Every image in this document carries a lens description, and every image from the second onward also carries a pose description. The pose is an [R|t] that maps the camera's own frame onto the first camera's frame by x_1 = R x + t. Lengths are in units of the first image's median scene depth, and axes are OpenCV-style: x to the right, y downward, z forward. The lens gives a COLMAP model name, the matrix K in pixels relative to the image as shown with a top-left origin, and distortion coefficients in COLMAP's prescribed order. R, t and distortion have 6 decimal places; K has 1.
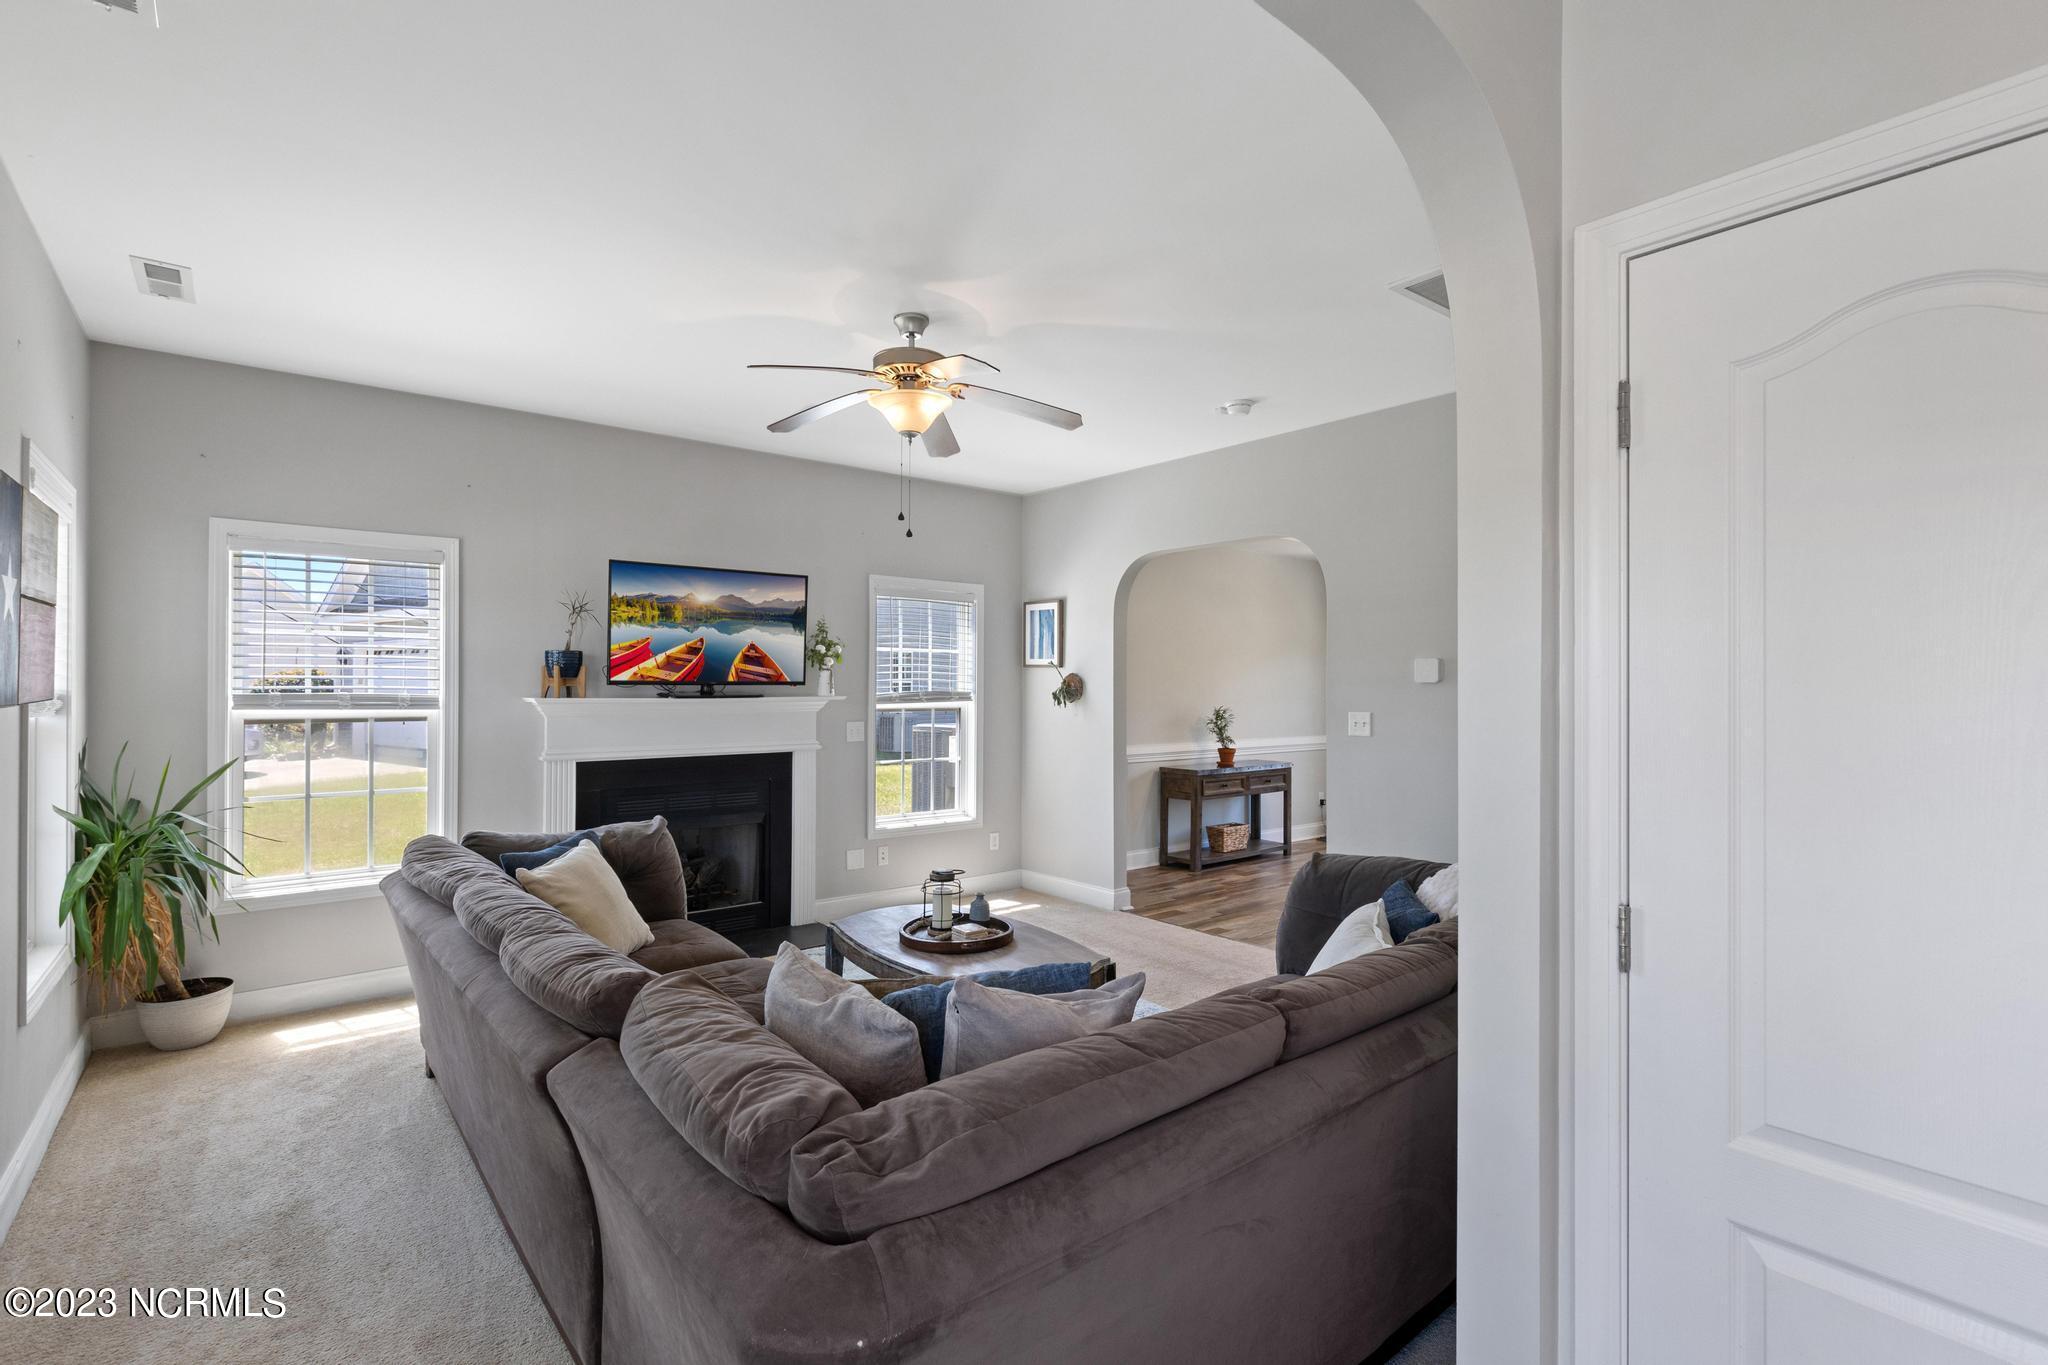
lens RADIAL K [[941.7, 0, 1012.2], [0, 941.7, 682.9], [0, 0, 1]] dist [-0.000783, -0.001536]
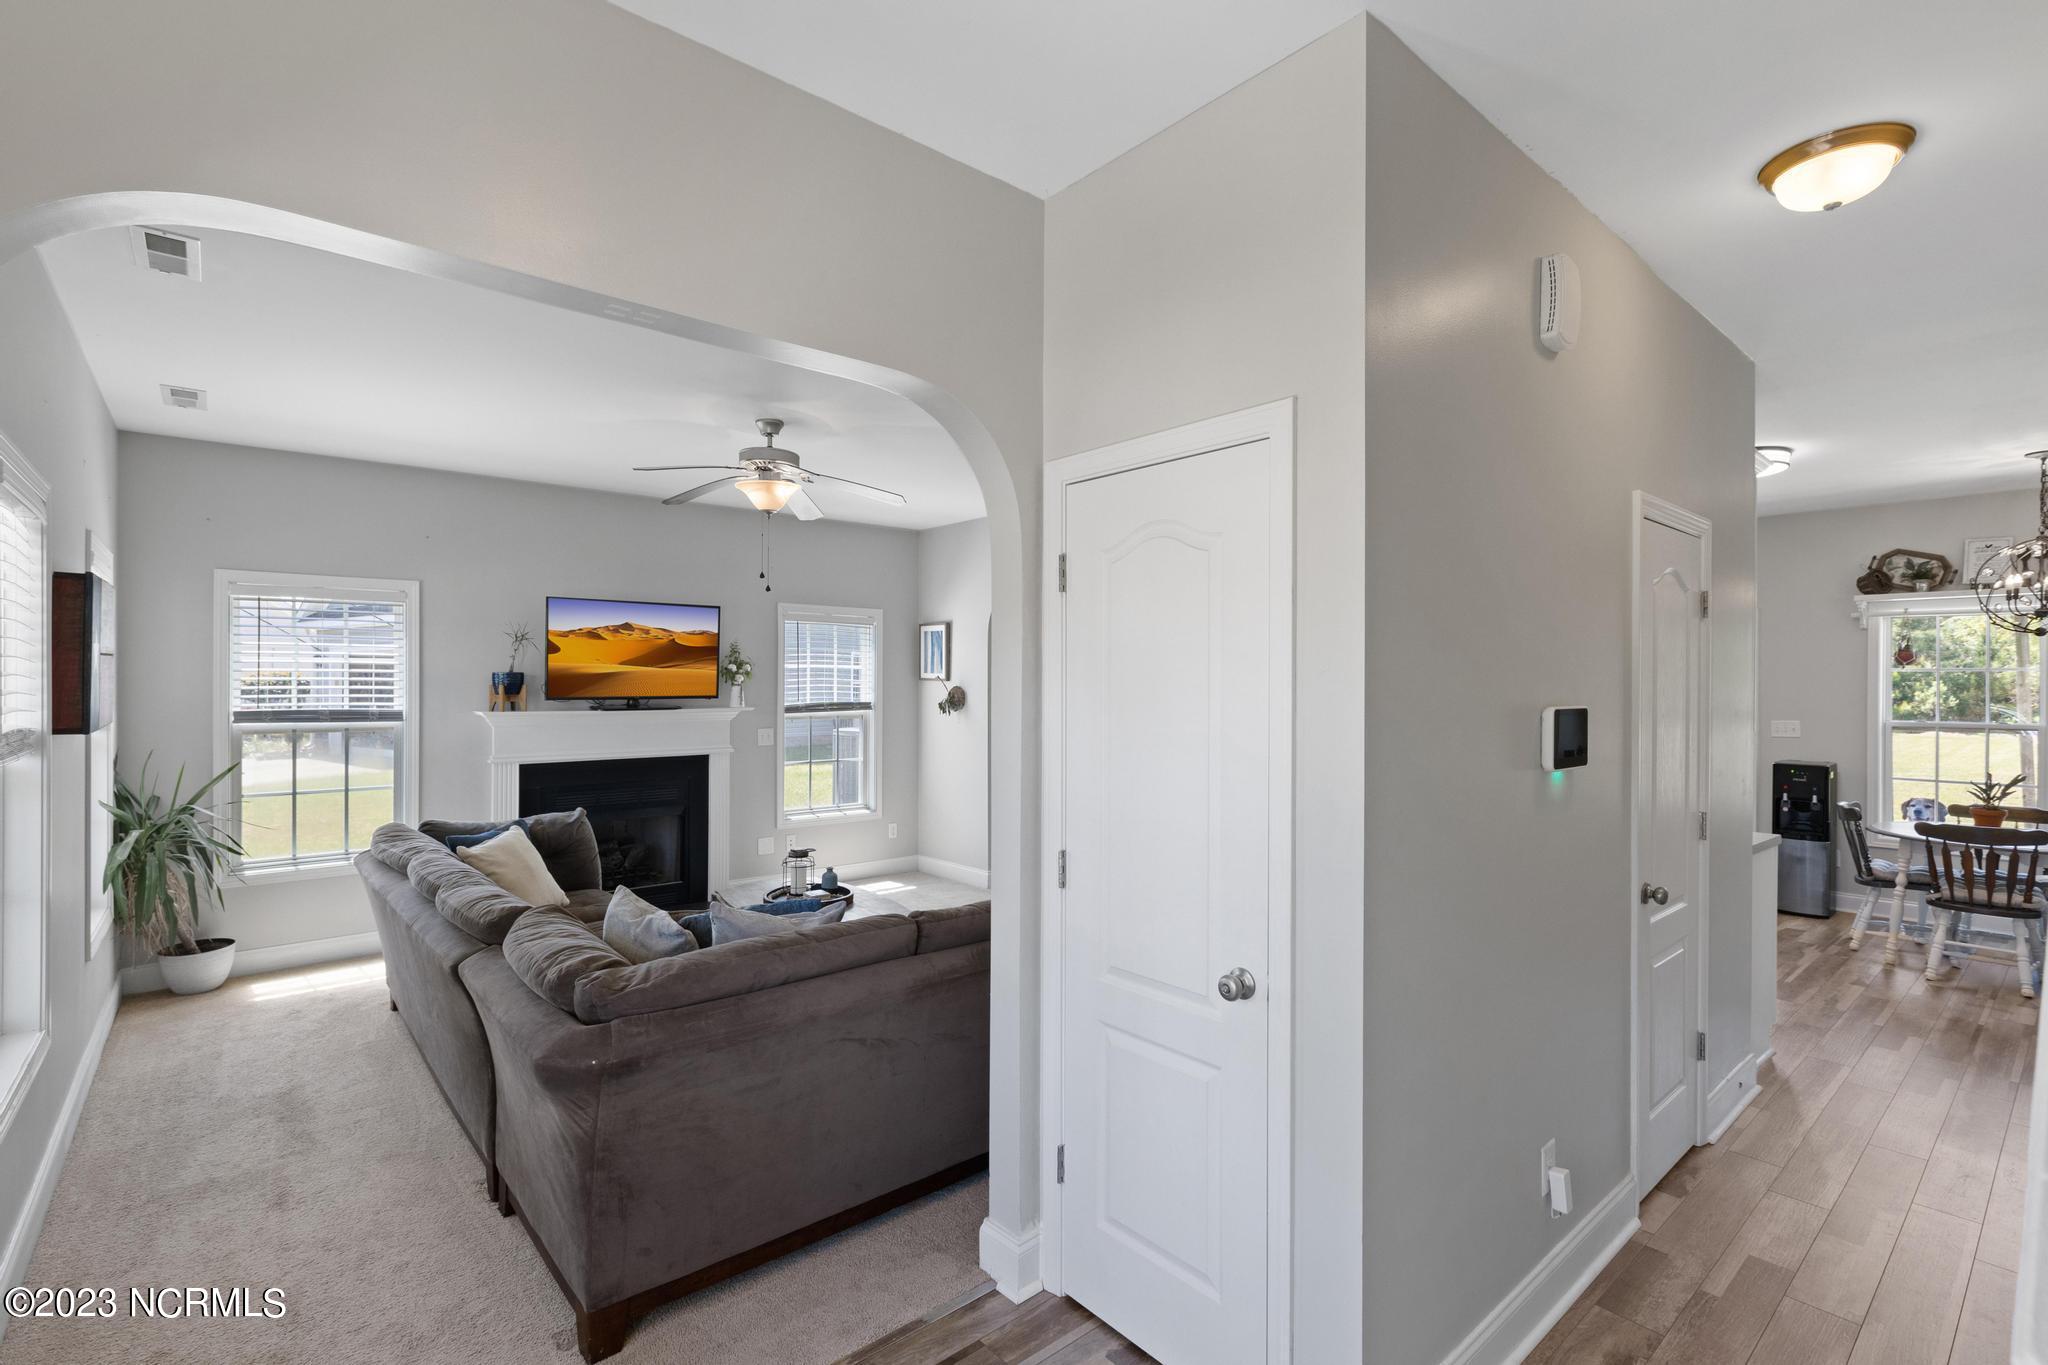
lens RADIAL K [[941.7, 0, 1019.1], [0, 941.7, 681.3], [0, 0, 1]] dist [-0.000783, -0.001536]
pose [[0.999752, -0.000516, 0.022266, 0.198439], [0.000460, 0.999997, 0.002546, -0.032869], [-0.022267, -0.002535, 0.999749, -0.290070]]
